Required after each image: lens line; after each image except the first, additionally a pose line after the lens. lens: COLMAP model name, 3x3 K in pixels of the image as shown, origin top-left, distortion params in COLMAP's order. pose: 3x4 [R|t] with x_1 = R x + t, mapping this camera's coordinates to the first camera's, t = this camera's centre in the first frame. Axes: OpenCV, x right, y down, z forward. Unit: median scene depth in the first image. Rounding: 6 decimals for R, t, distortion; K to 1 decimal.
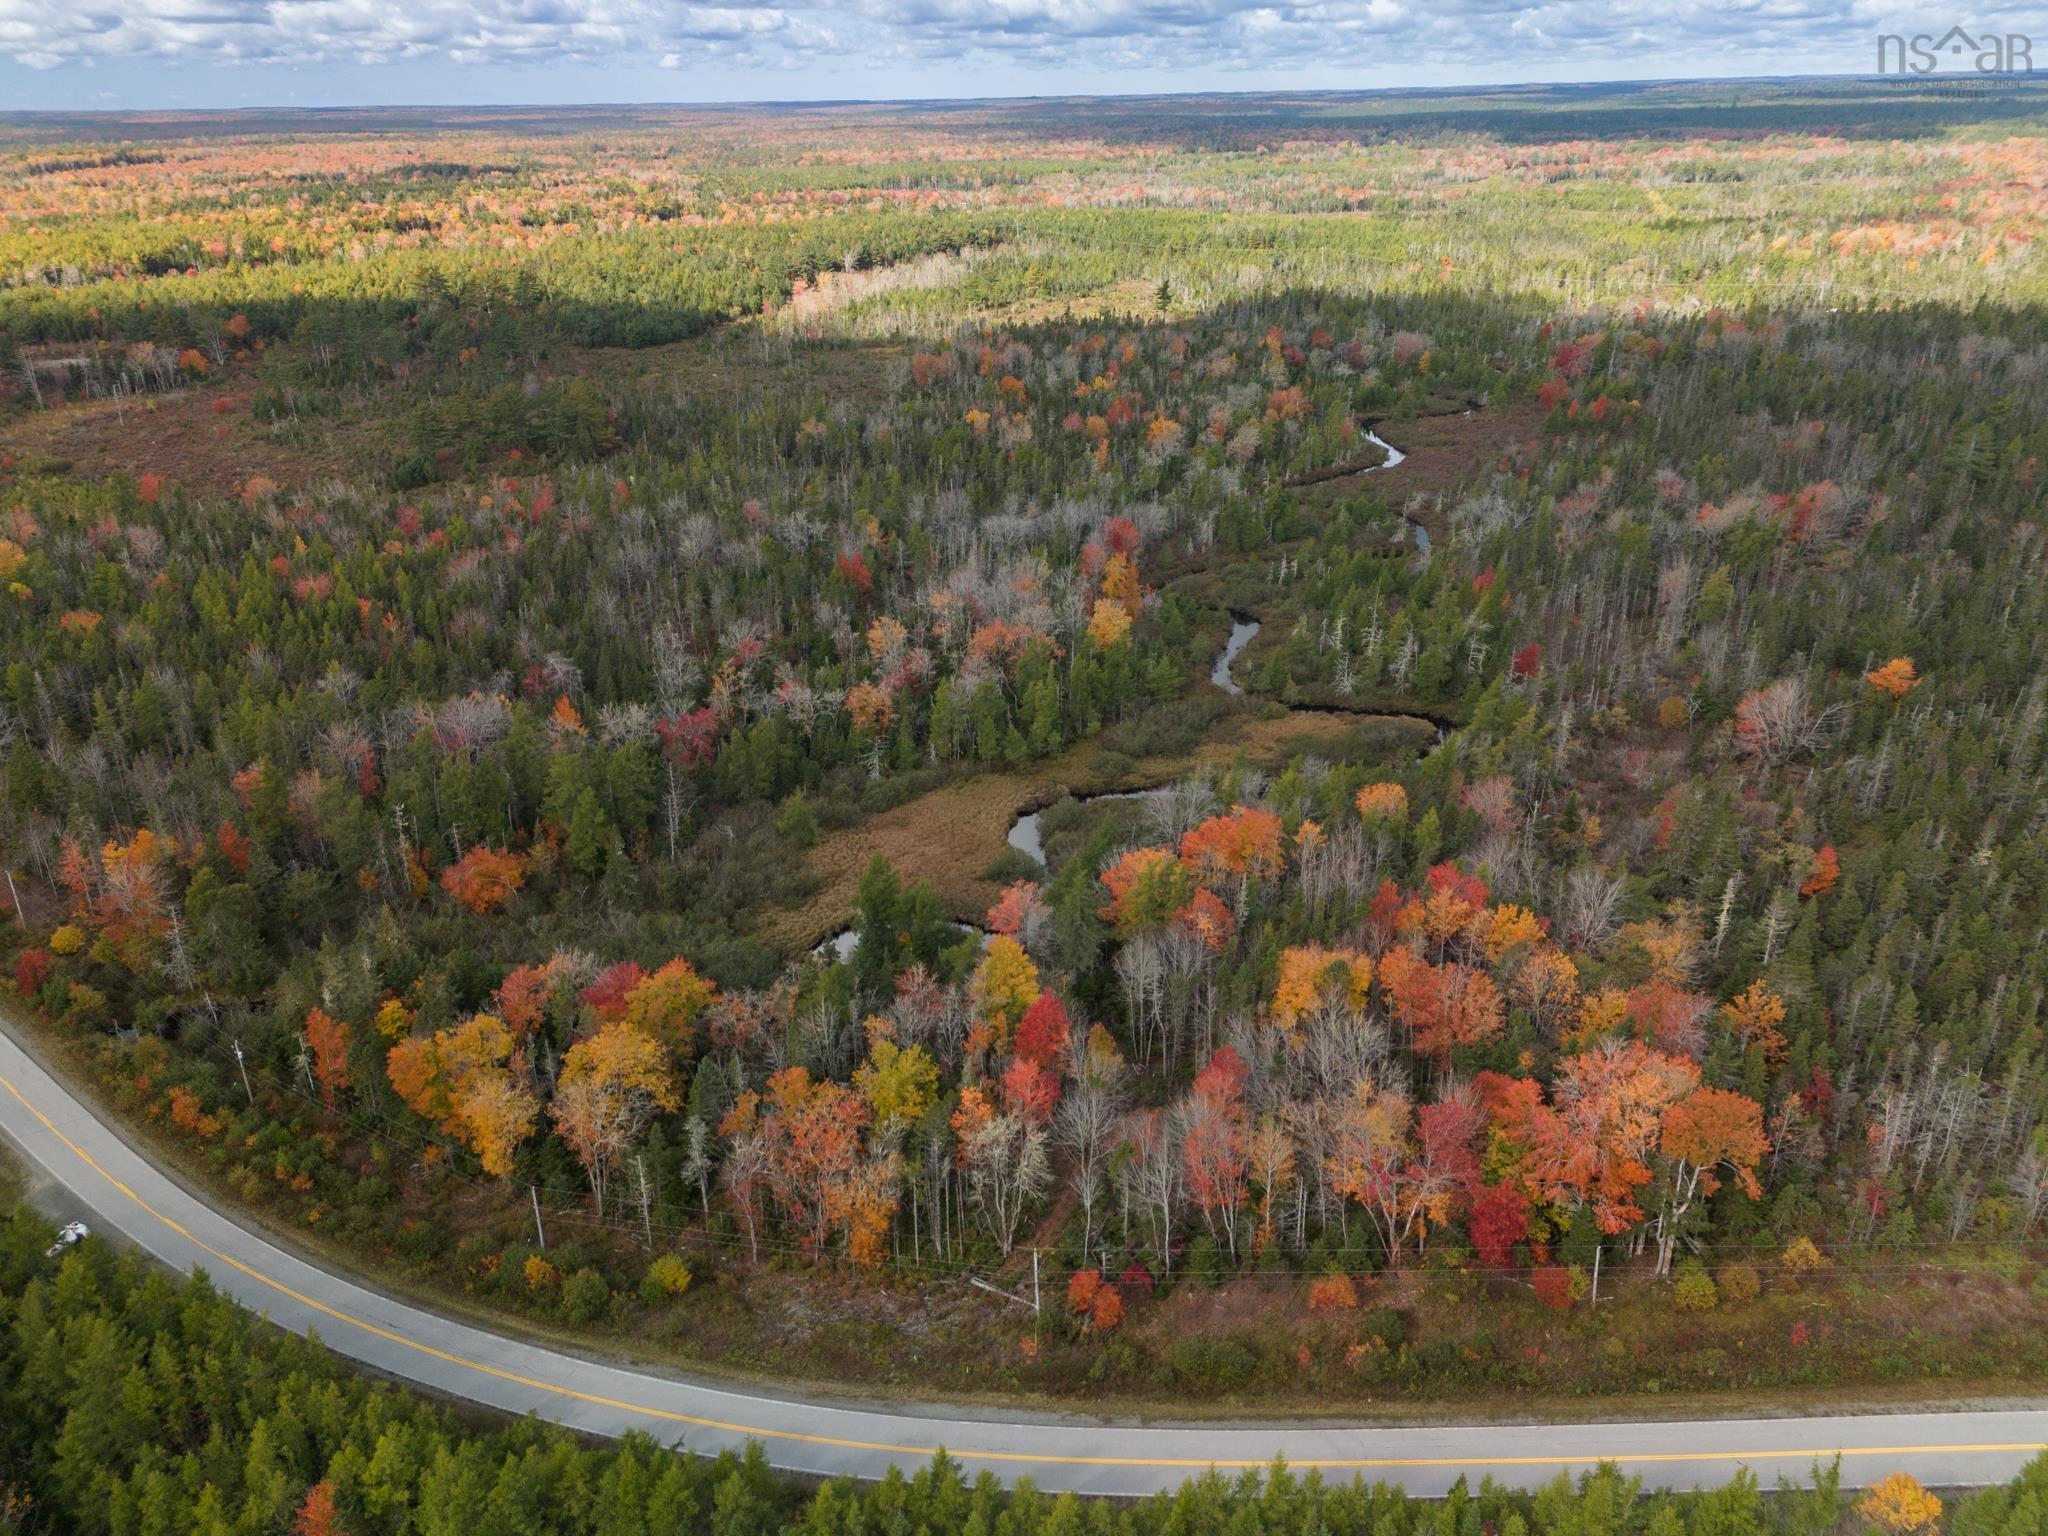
lens RADIAL K [[1502.6, 0, 1071.6], [0, 1502.6, 723.6], [0, 0, 1]] dist [0.005307, -0.002242]
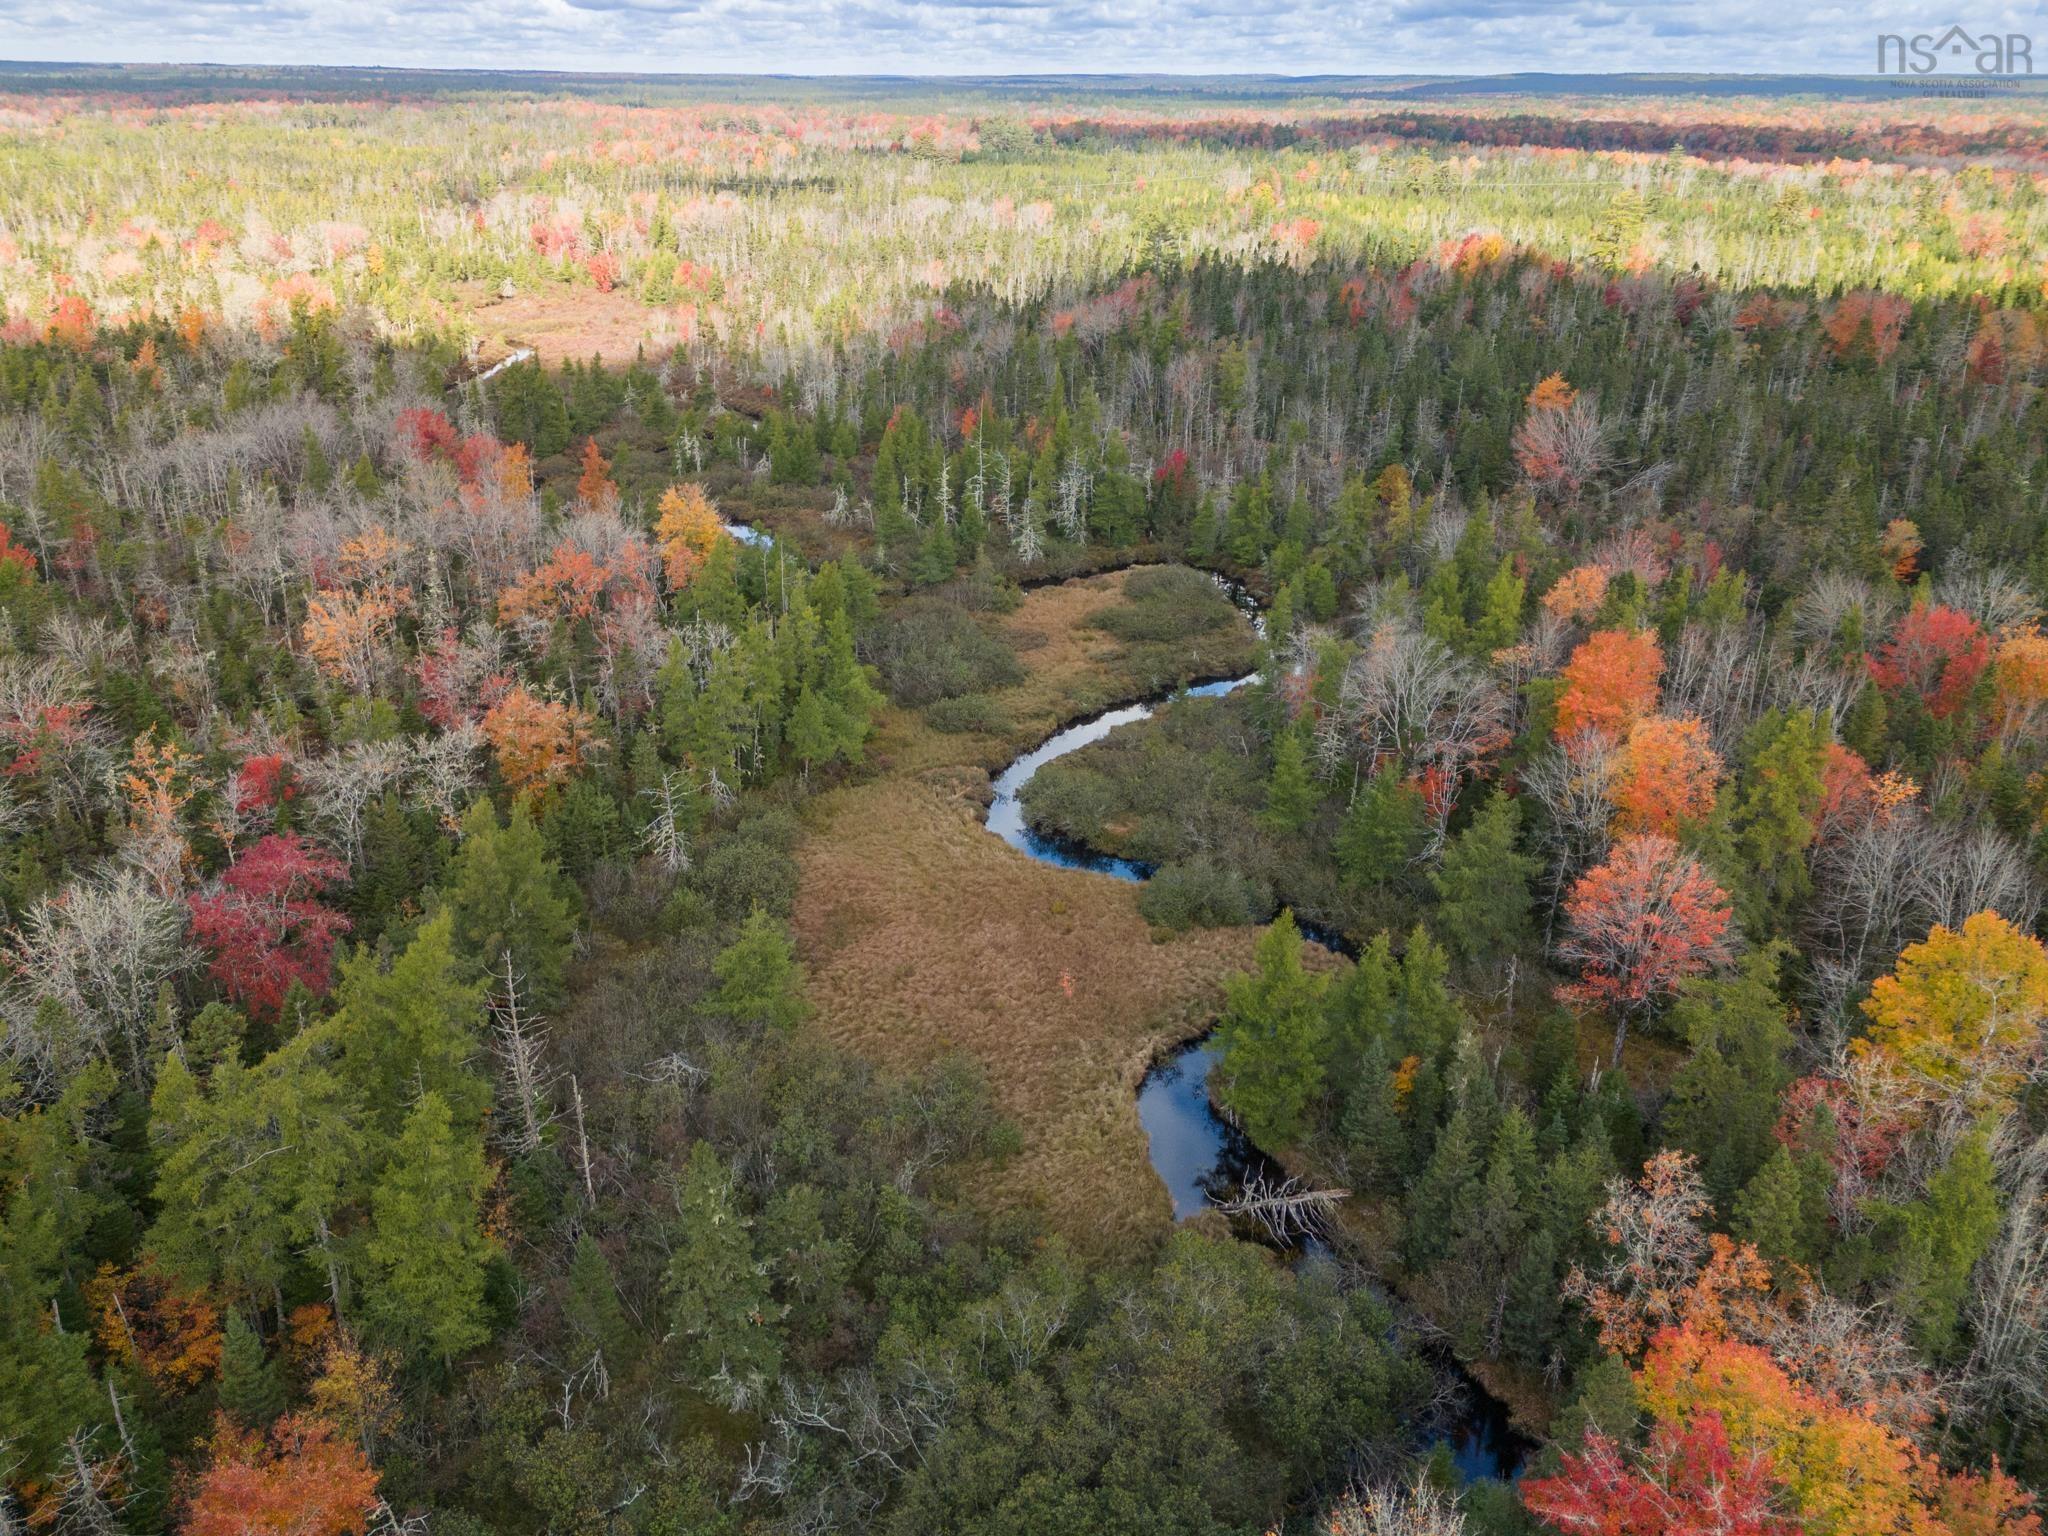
lens RADIAL K [[1505.1, 0, 1024.0], [0, 1505.1, 768.0], [0, 0, 1]] dist [0.046640, -0.056871]
pose [[0.651866, -0.275672, 0.706453, -0.365586], [0.258487, 0.956569, 0.134759, -0.024750], [-0.712921, 0.094764, 0.694812, 0.569192]]
